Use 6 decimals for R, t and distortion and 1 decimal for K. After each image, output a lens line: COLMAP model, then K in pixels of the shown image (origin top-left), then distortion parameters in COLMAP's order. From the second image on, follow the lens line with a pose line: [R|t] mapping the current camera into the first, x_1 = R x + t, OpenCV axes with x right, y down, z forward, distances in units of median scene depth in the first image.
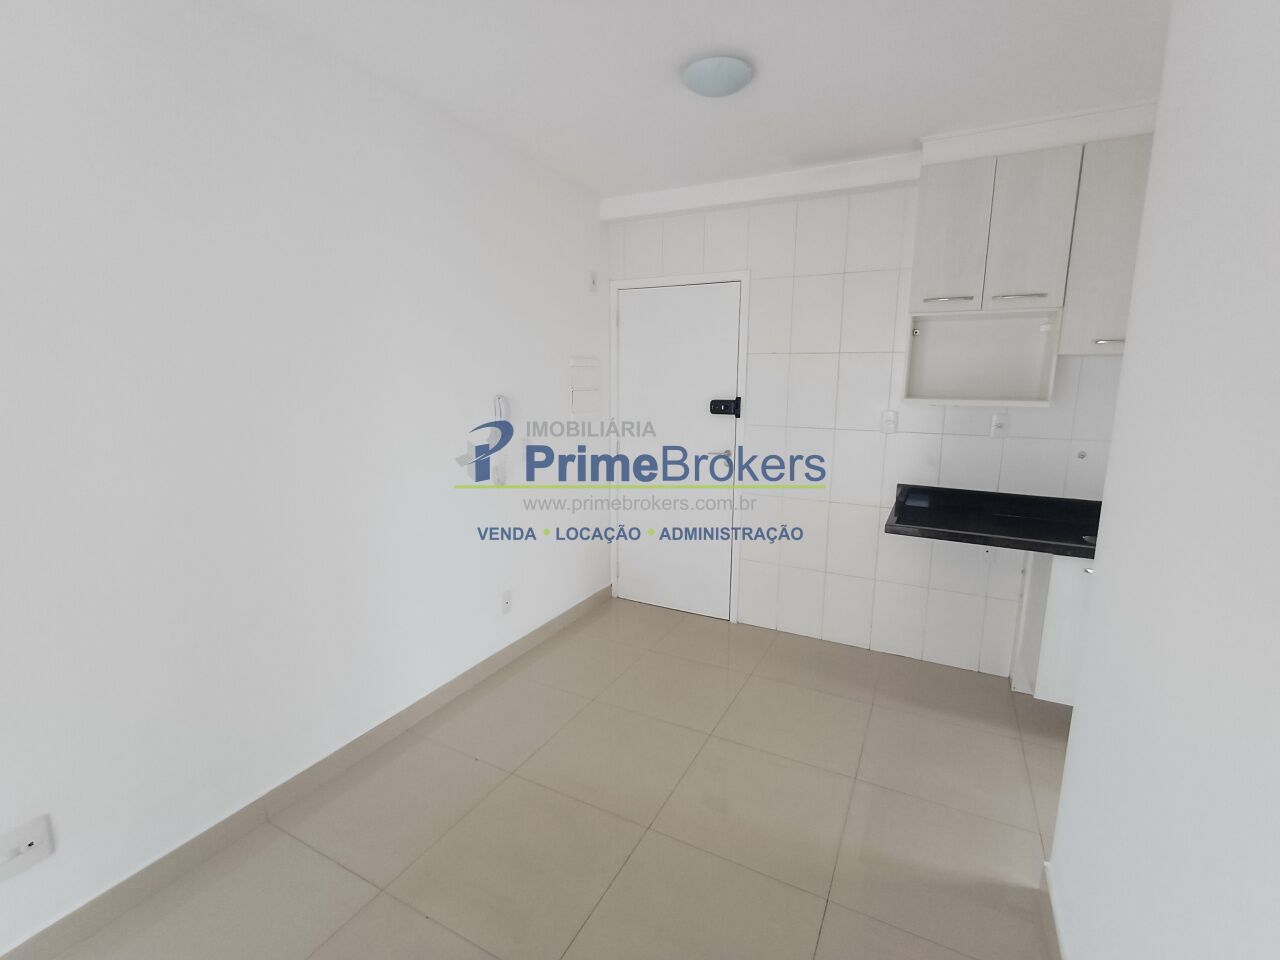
lens RADIAL K [[587.6, 0, 636.2], [0, 587.6, 475.0], [0, 0, 1]] dist [0.002103, 0.000892]
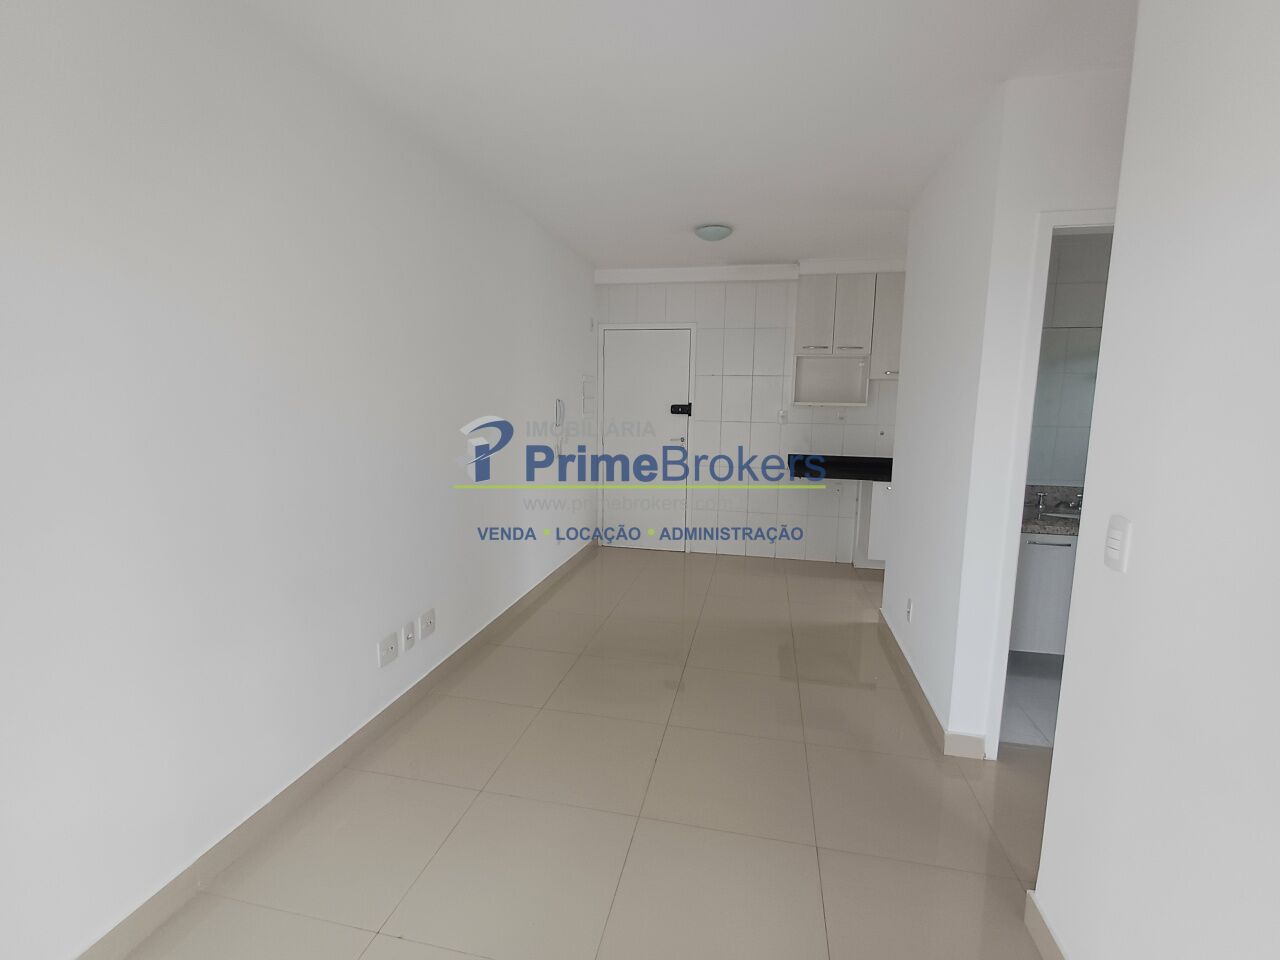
lens RADIAL K [[590.3, 0, 640.5], [0, 590.3, 473.9], [0, 0, 1]] dist [0.001700, 0.000216]
pose [[0.962682, -0.027046, 0.269279, -0.443930], [0.036417, 0.998890, -0.029866, 0.113686], [-0.268173, 0.038558, 0.962599, -0.538207]]
